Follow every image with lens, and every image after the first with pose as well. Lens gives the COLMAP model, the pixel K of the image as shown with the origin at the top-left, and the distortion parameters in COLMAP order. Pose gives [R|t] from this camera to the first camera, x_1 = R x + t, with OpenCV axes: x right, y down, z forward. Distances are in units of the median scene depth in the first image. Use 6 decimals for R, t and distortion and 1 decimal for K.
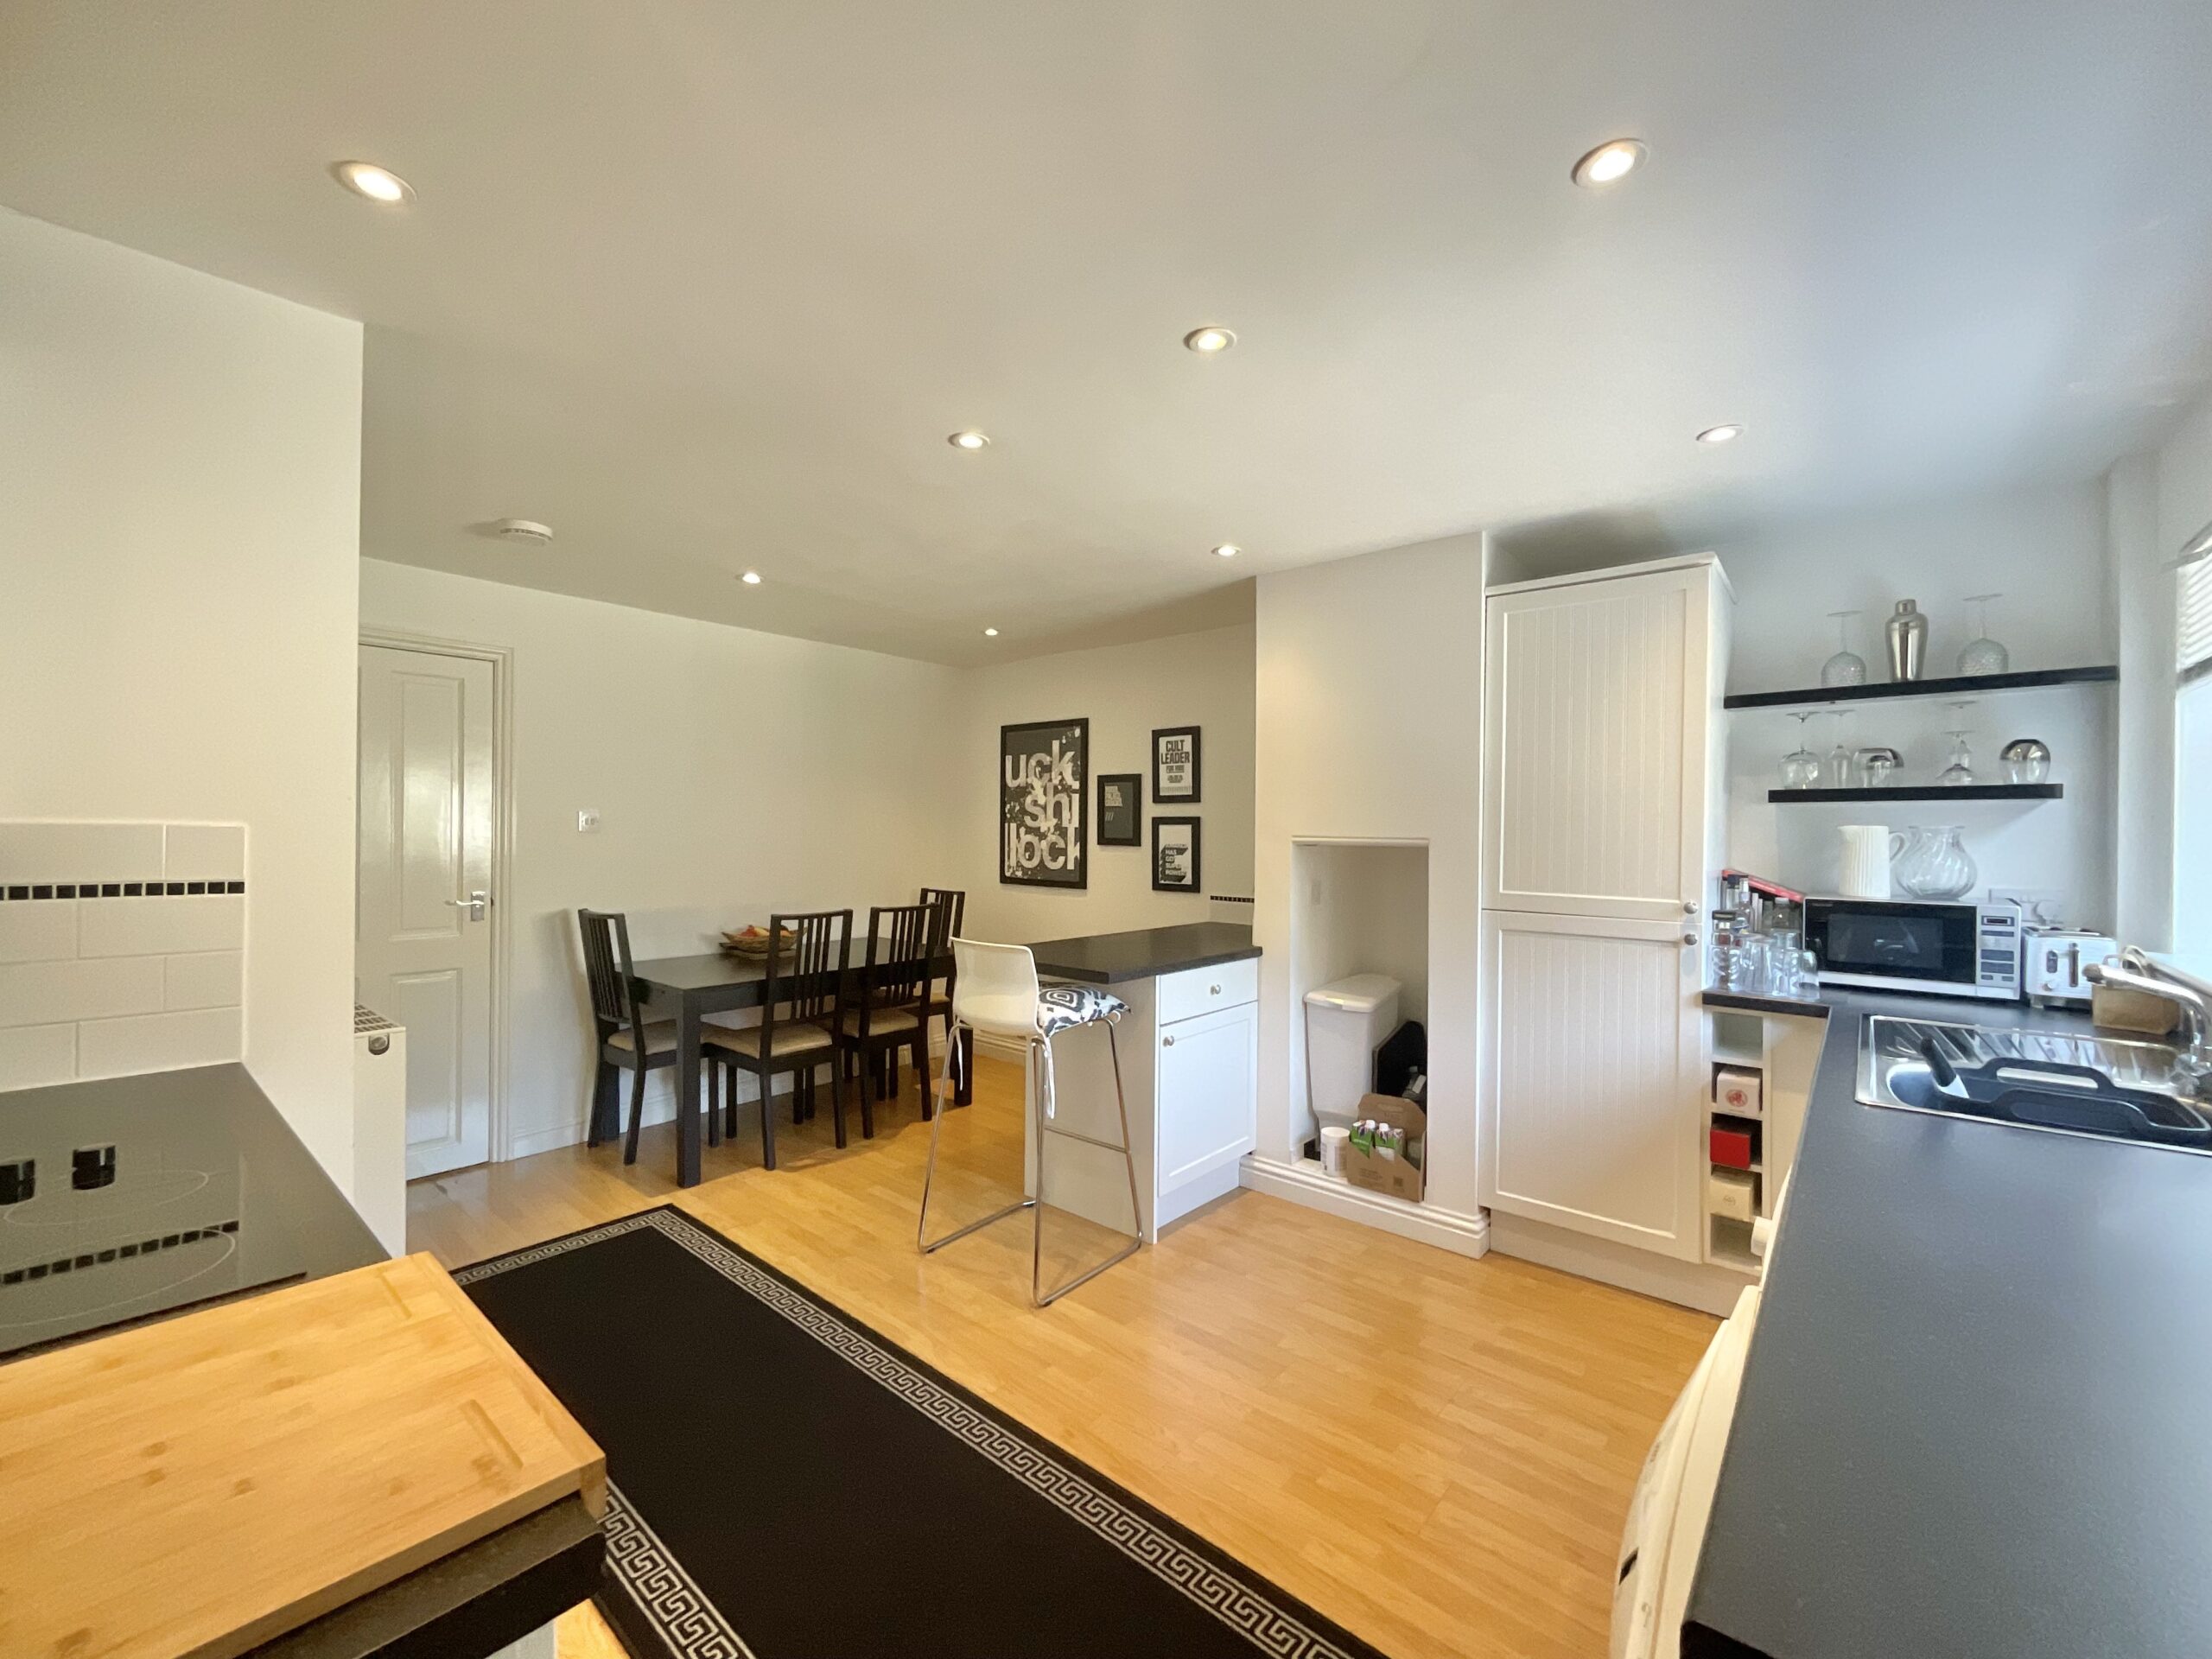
lens RADIAL K [[894.1, 0, 1104.6], [0, 894.1, 831.3], [0, 0, 1]] dist [-0.018510, 0.009480]
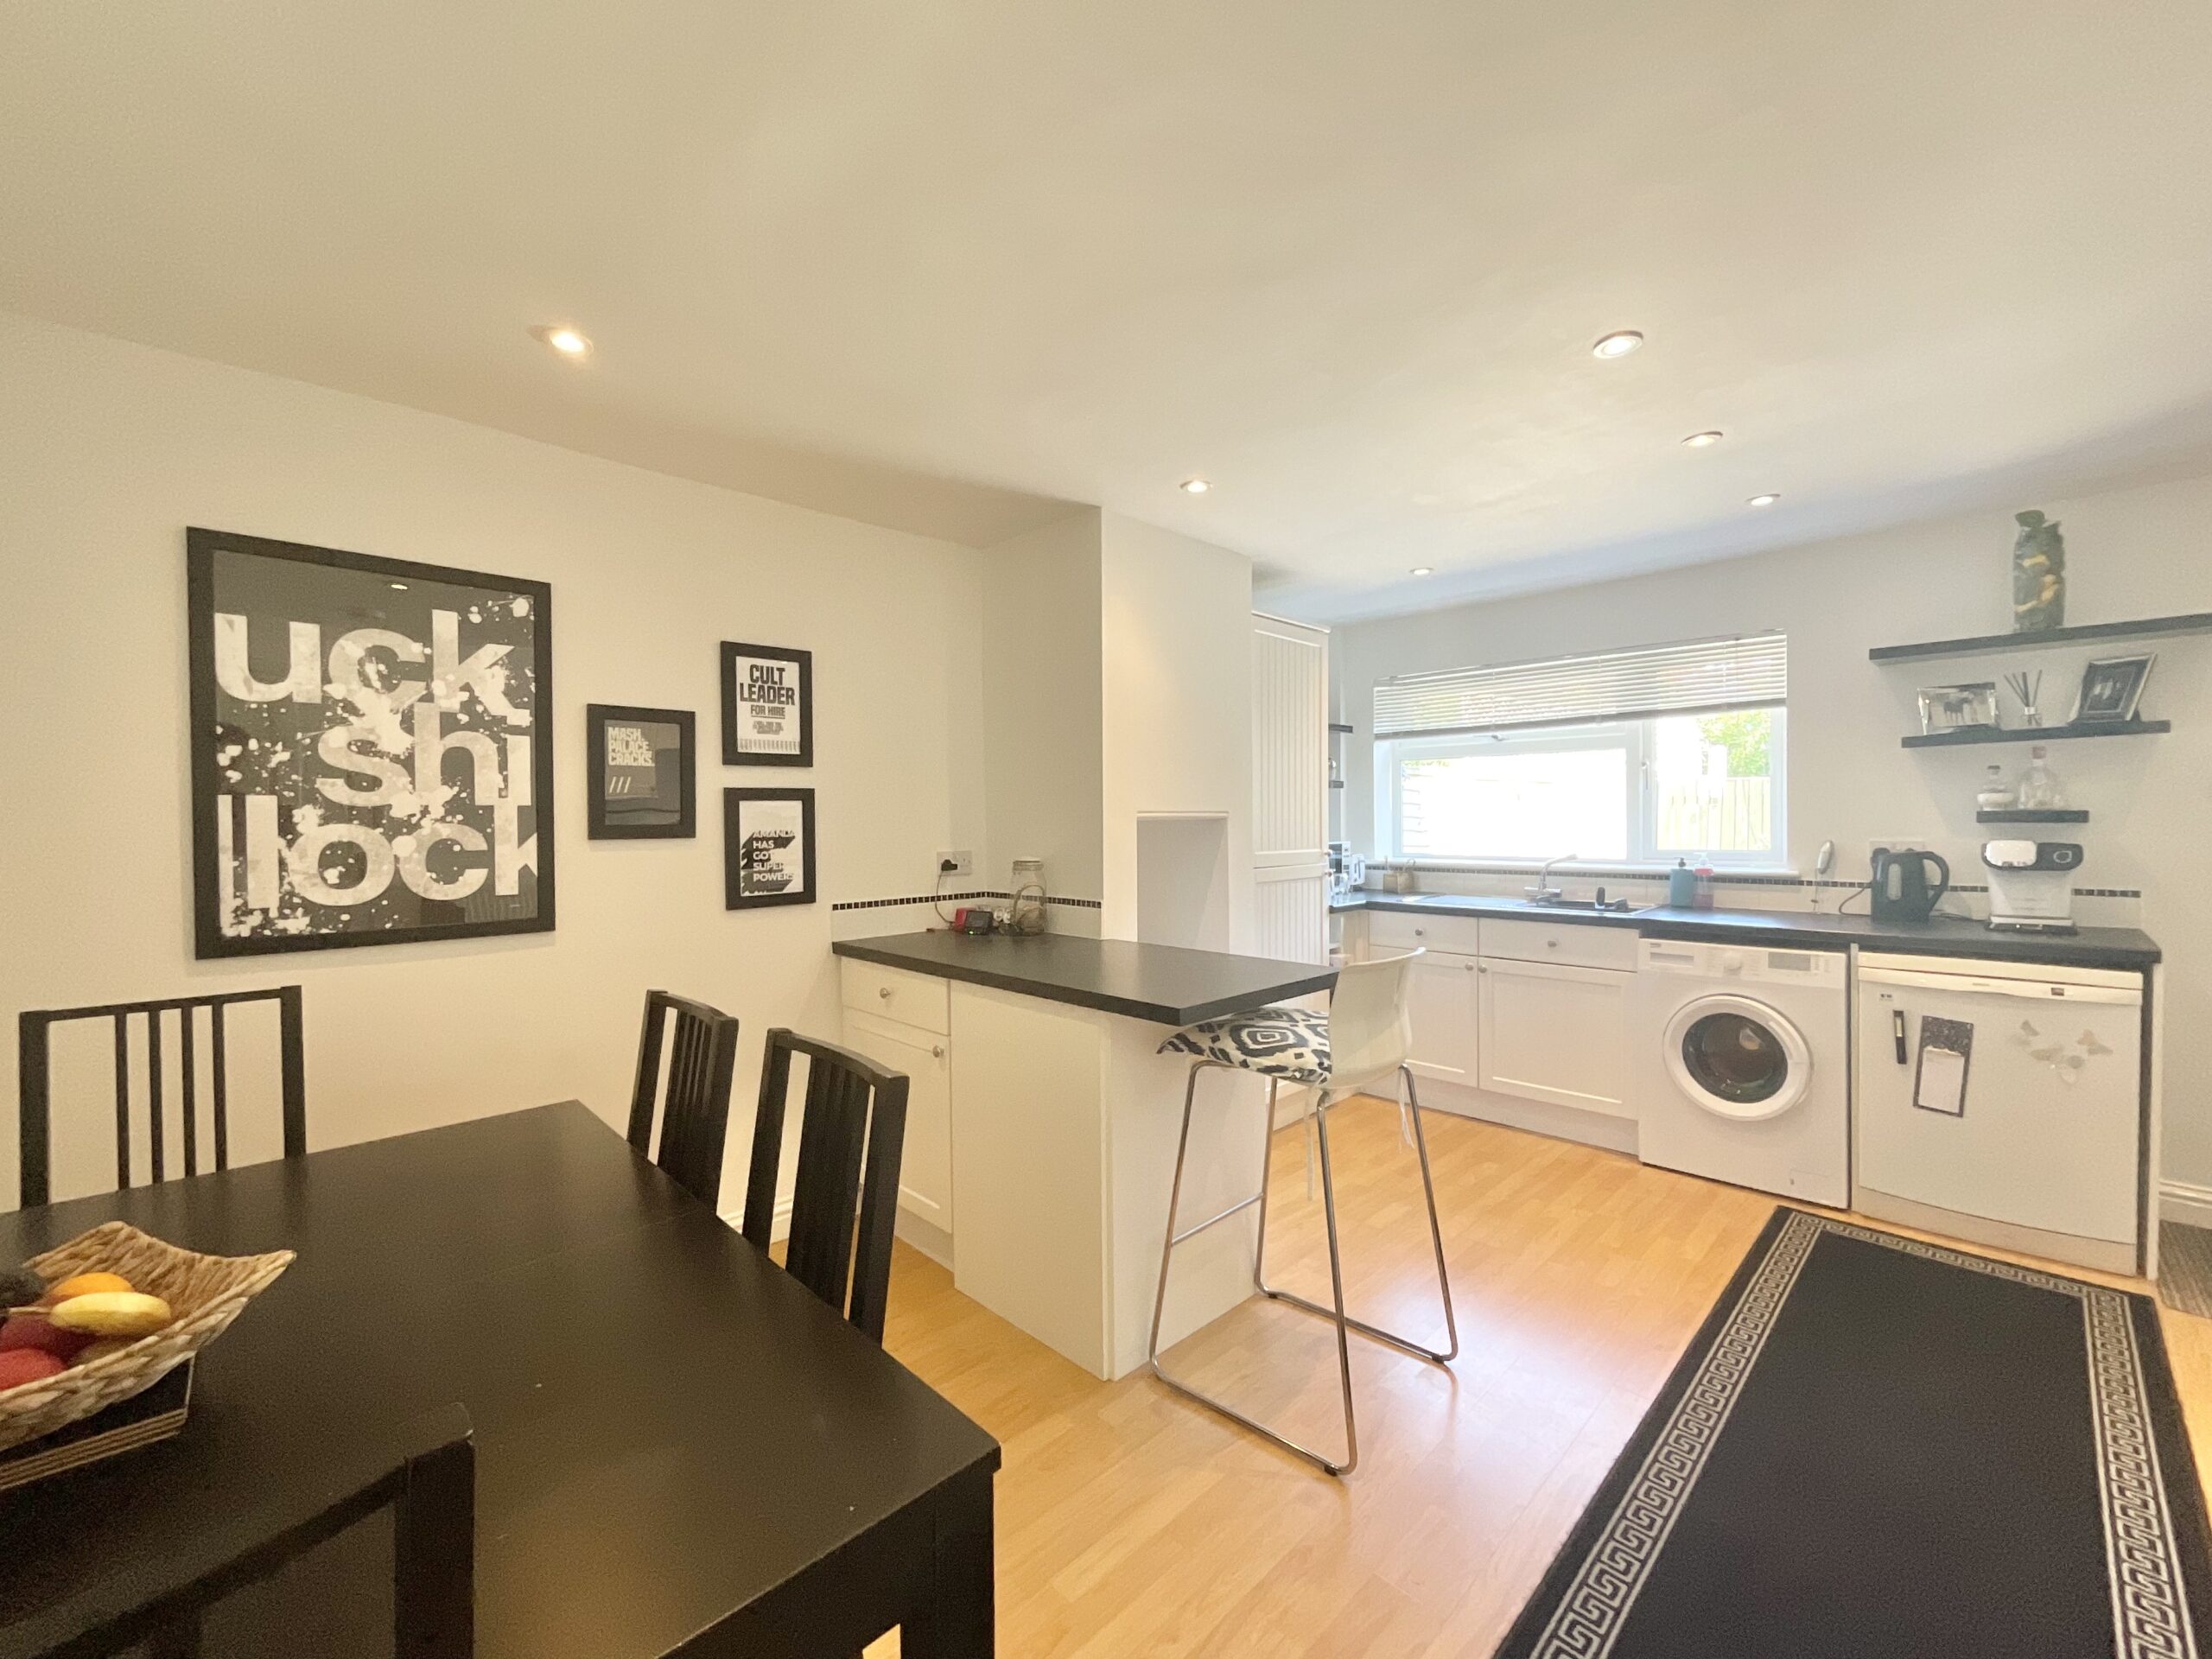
lens RADIAL K [[894.1, 0, 1104.6], [0, 894.1, 831.3], [0, 0, 1]] dist [-0.018510, 0.009480]
pose [[0.085031, -0.024353, 0.996081, -0.477875], [0.015307, 0.999615, 0.023132, 0.003012], [-0.996261, 0.013280, 0.085371, 0.645959]]
